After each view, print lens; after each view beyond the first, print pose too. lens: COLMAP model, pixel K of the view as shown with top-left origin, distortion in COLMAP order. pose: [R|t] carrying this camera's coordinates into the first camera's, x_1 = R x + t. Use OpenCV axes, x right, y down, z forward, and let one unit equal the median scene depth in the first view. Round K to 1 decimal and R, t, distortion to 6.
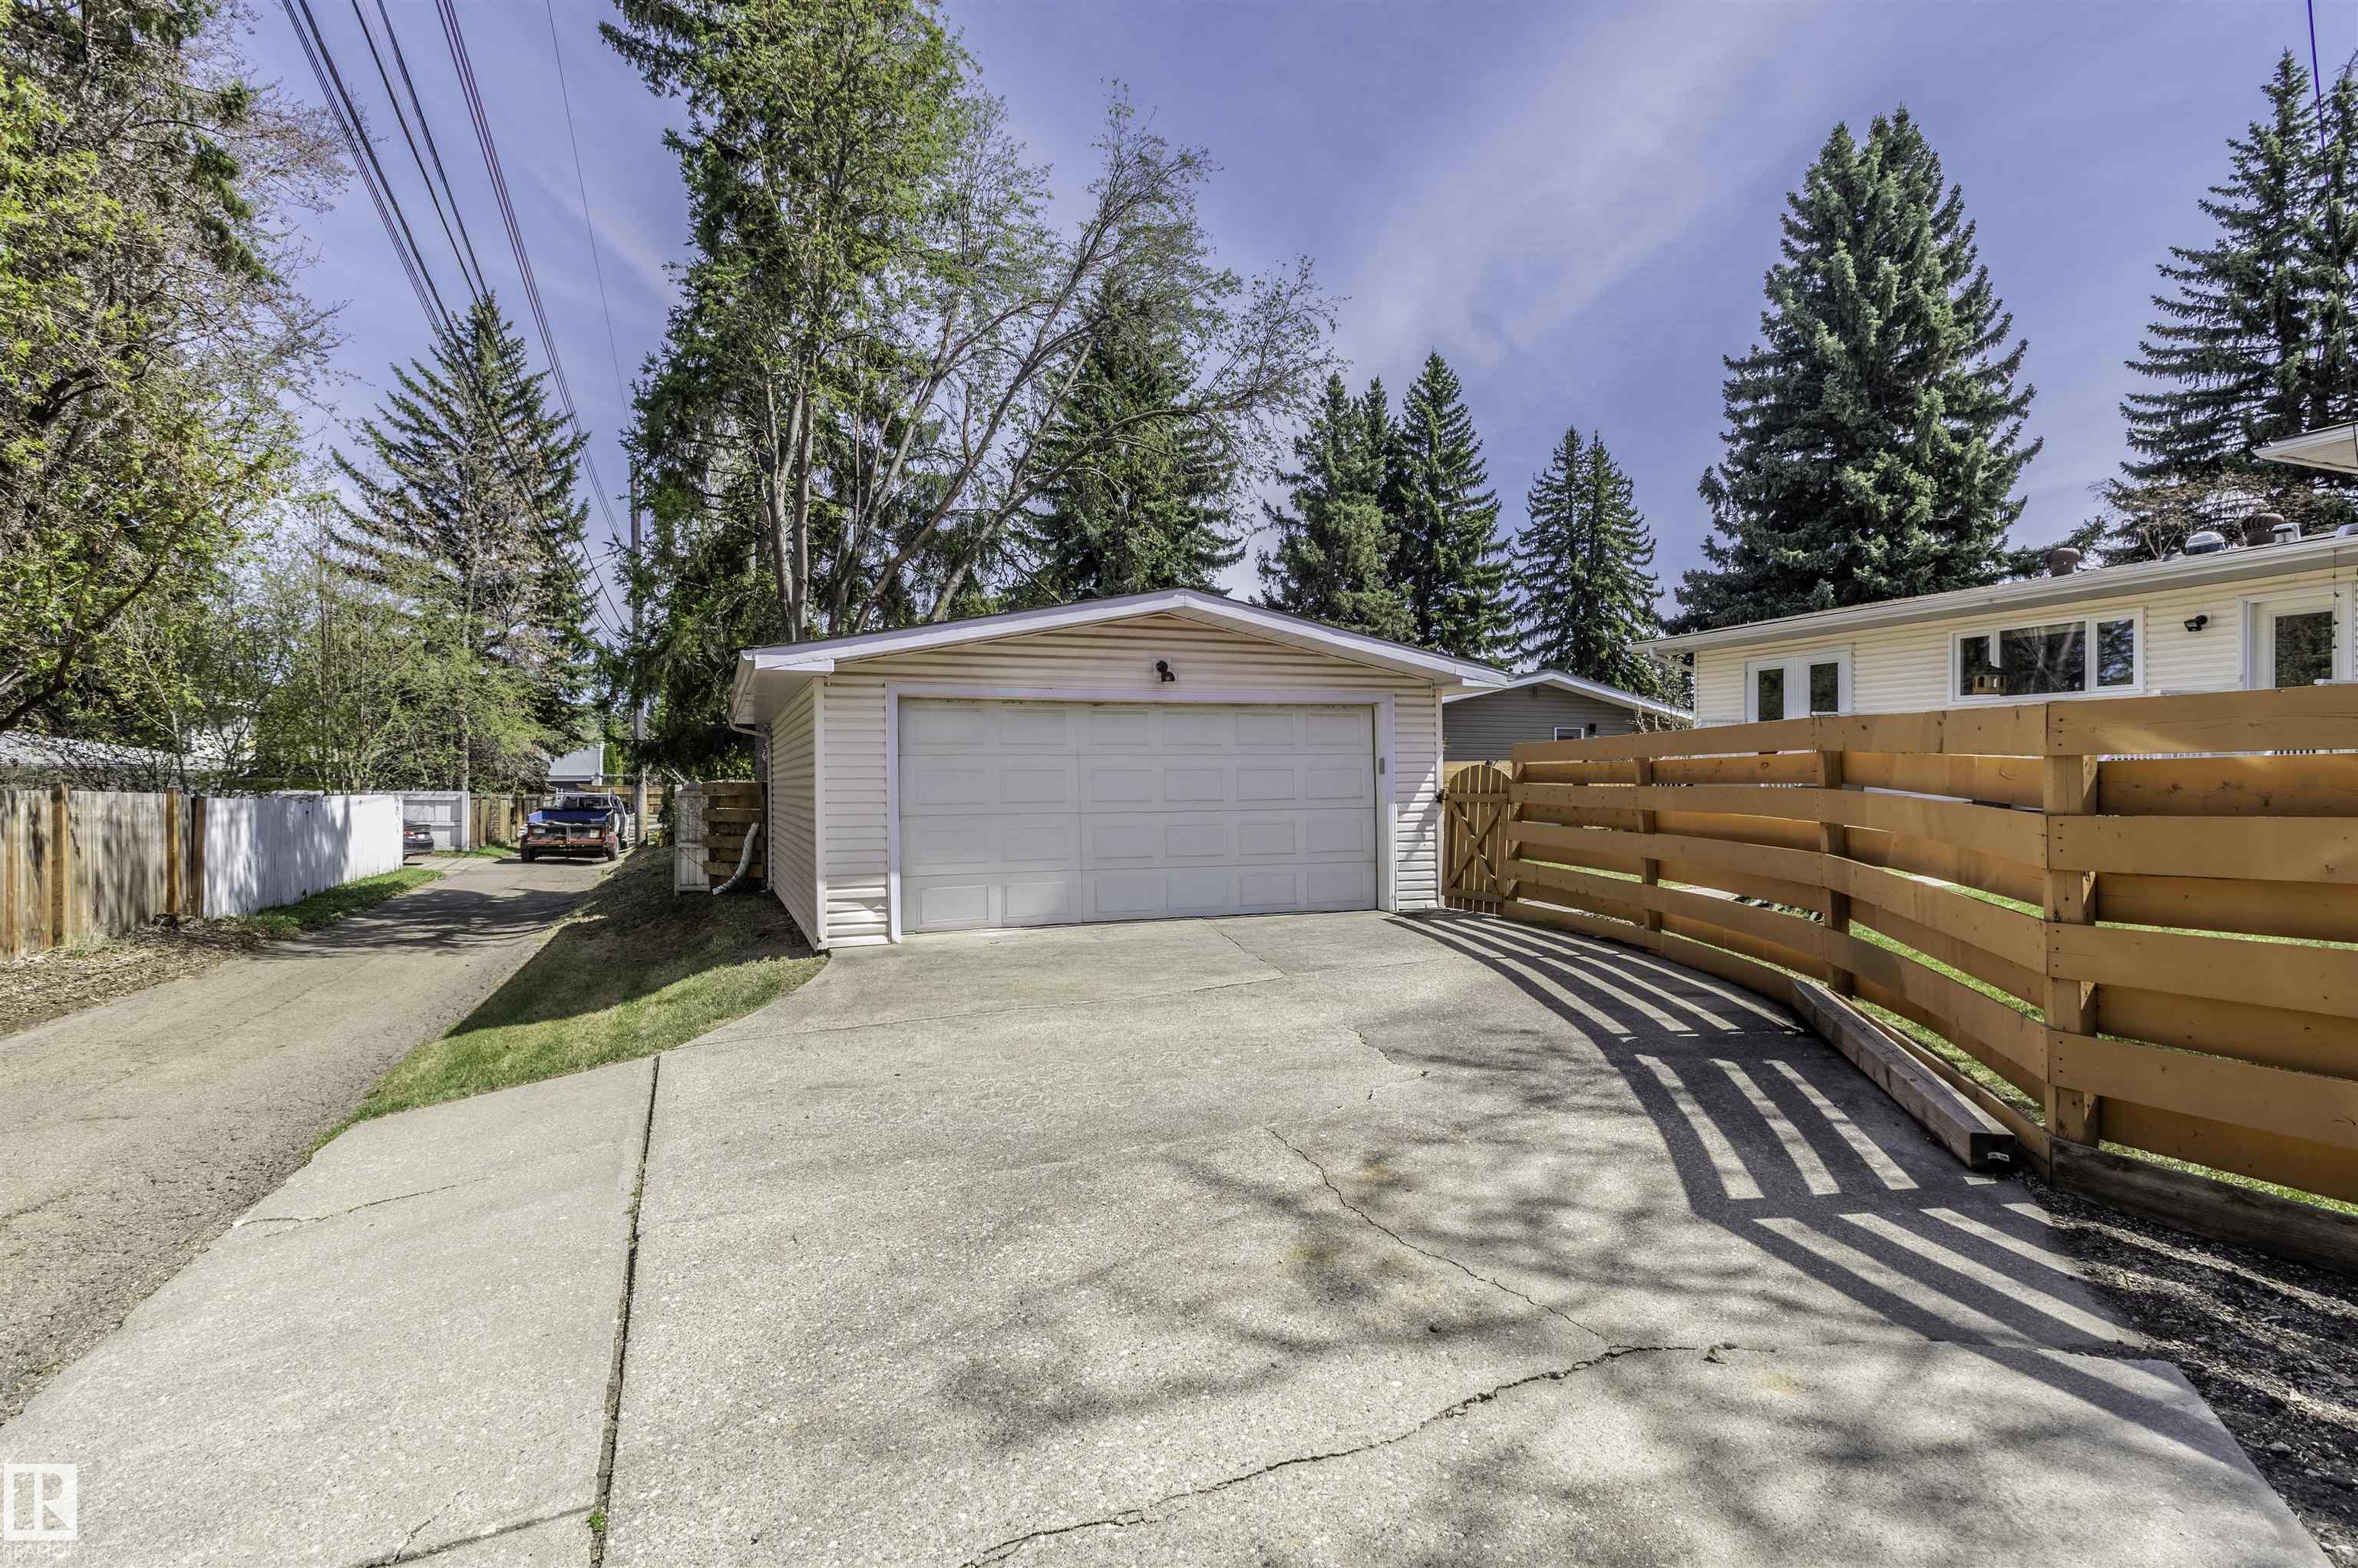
lens RADIAL K [[1117.2, 0, 1179.0], [0, 1117.2, 784.0], [0, 0, 1]] dist [0.009797, -0.000331]
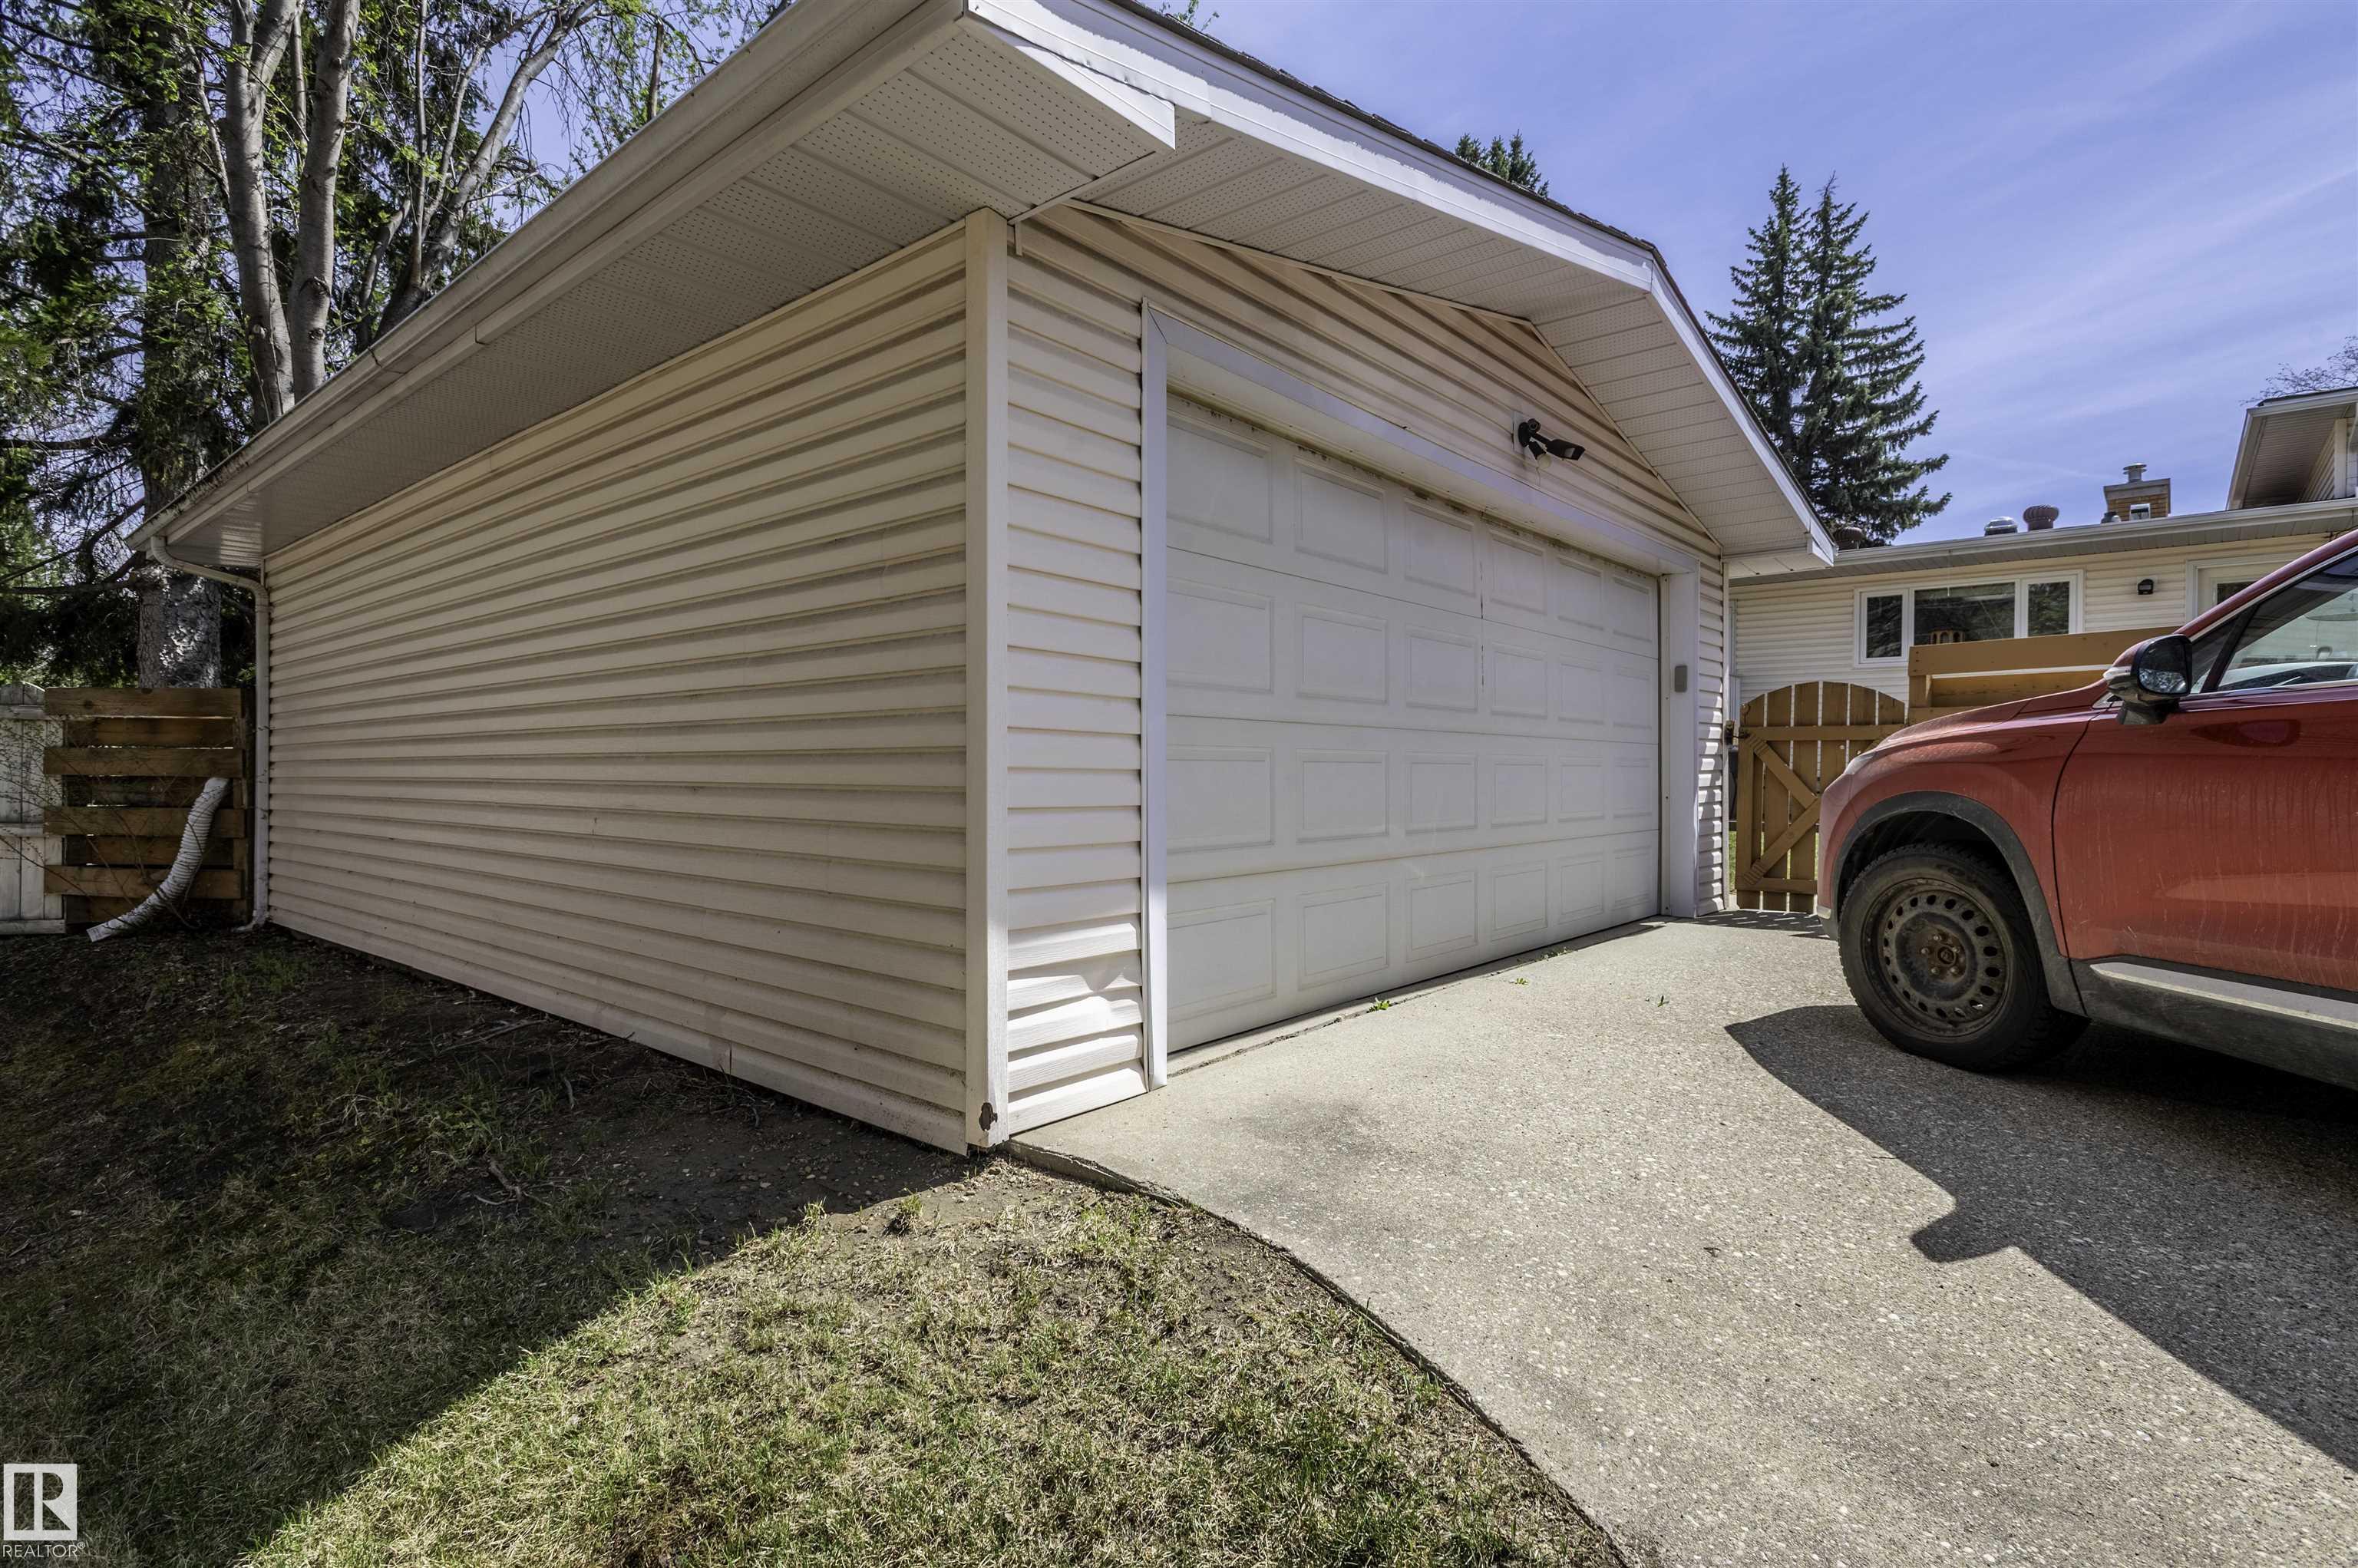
lens RADIAL K [[1102.9, 0, 1179.0], [0, 1102.9, 784.0], [0, 0, 1]] dist [0.005248, 0.000302]
pose [[0.888359, 0.009627, 0.459048, -0.260571], [-0.013312, 0.999900, 0.004792, 0.032639], [-0.458956, -0.010368, 0.888398, 0.458957]]
